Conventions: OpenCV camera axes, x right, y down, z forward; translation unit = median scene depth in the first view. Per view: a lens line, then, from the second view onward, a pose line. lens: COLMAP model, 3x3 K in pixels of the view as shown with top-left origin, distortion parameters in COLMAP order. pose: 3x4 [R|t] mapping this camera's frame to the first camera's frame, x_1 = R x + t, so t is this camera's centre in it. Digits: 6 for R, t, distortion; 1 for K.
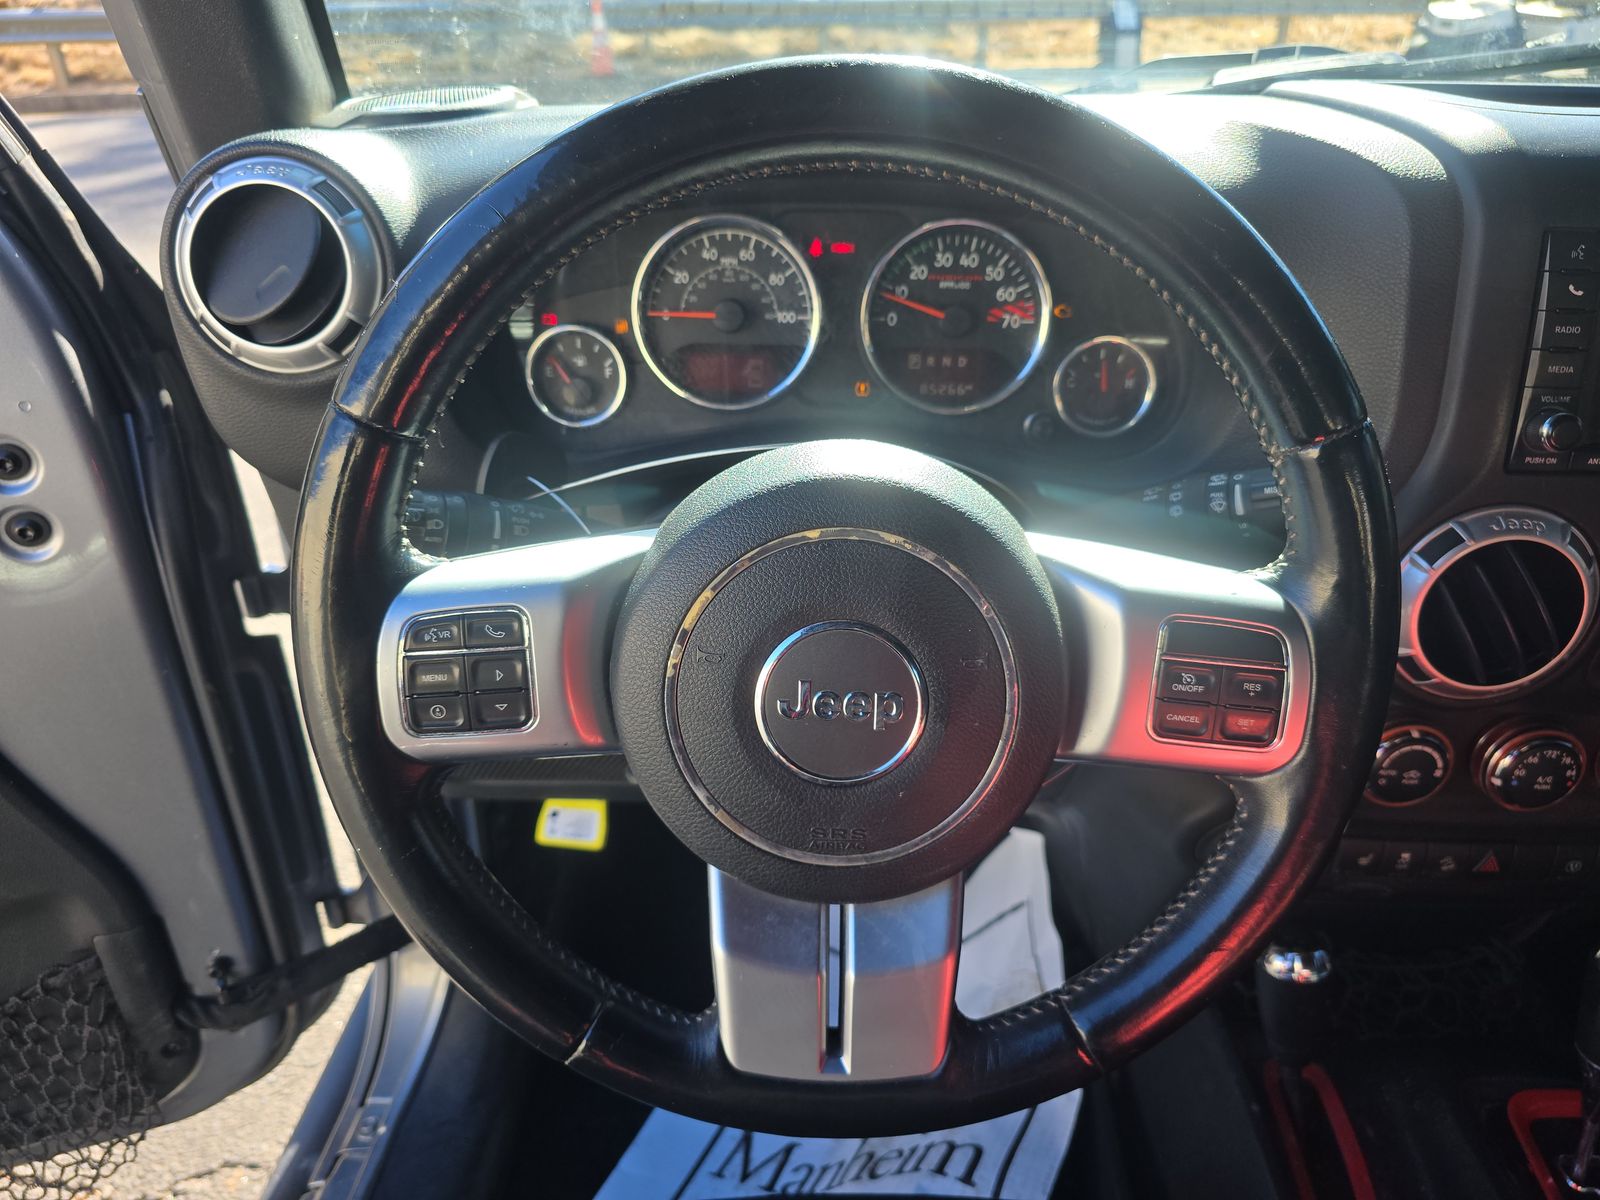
lens RADIAL K [[1080.9, 0, 800.2], [0, 1080.9, 664.4], [0, 0, 1]] dist [-0.000097, 0.000178]
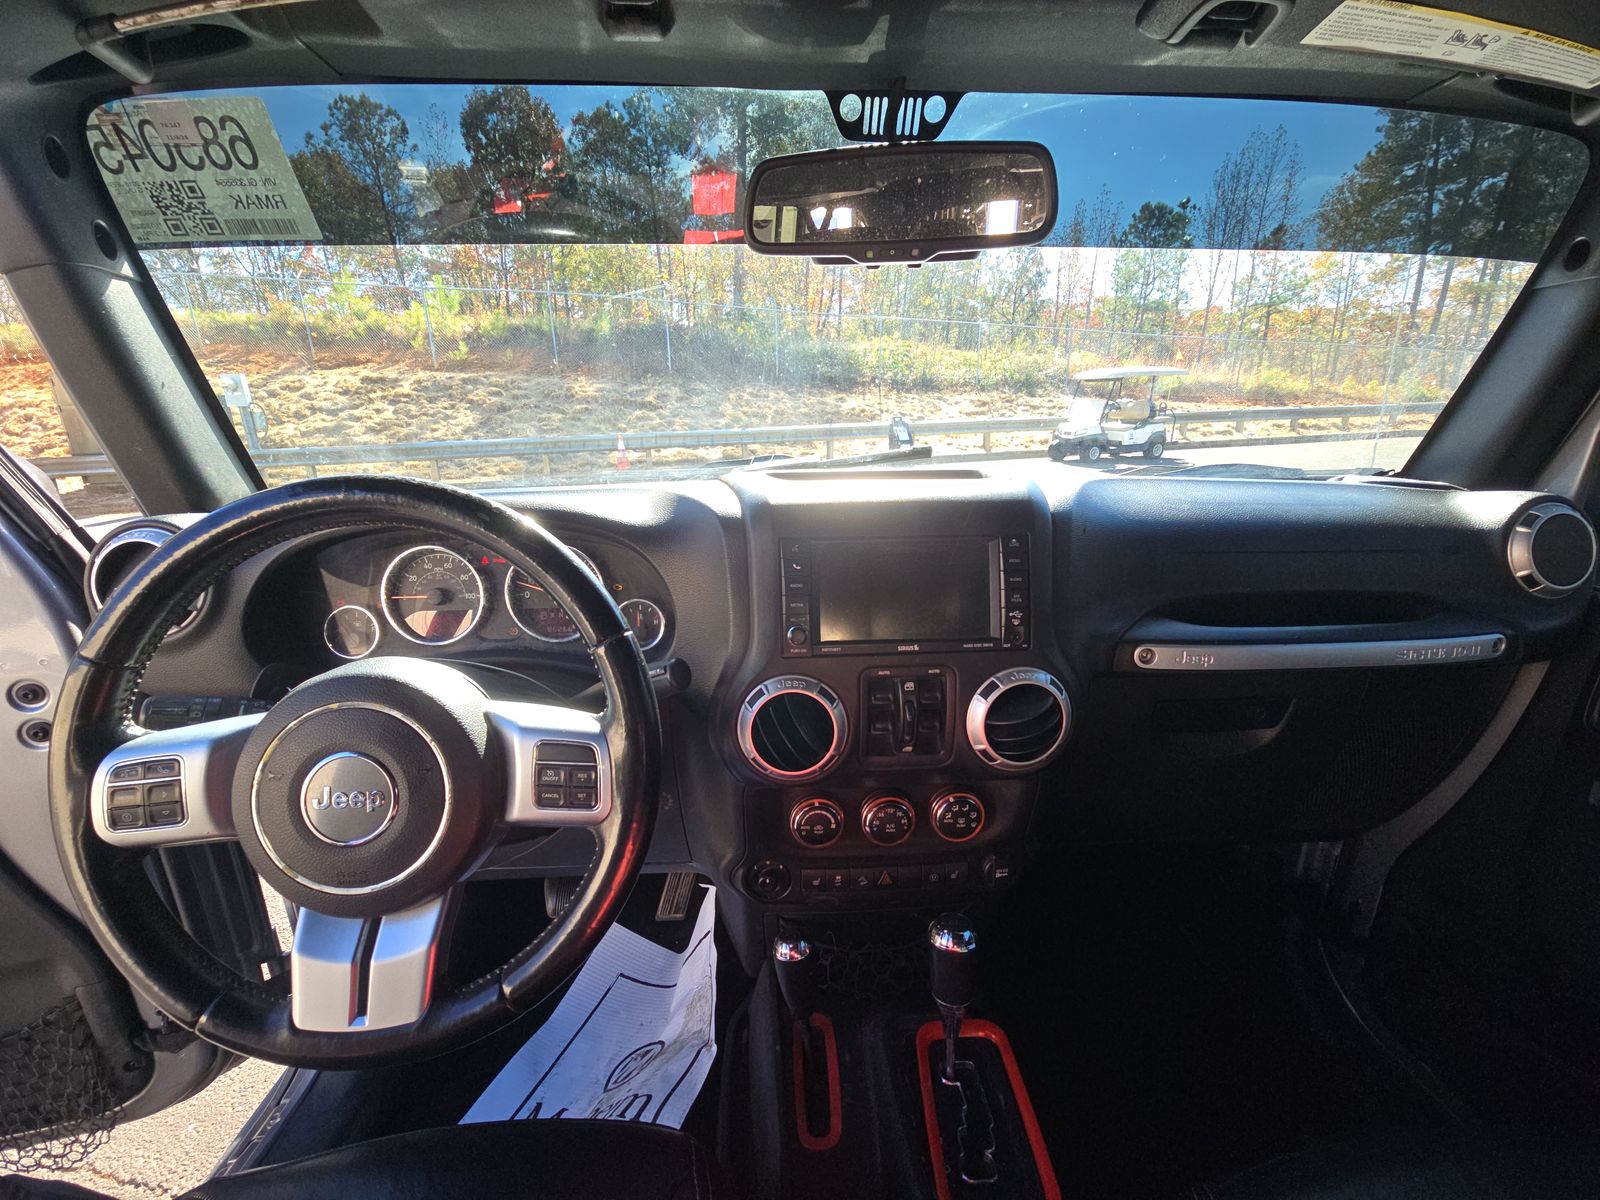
lens RADIAL K [[651.4, 0, 800.3], [0, 651.4, 658.5], [0, 0, 1]] dist [0.028153, -0.023412]
pose [[0.997052, -0.048253, 0.059656, 0.418449], [0.059862, 0.975563, -0.211407, 0.047805], [-0.047997, 0.214355, 0.975576, -0.089435]]
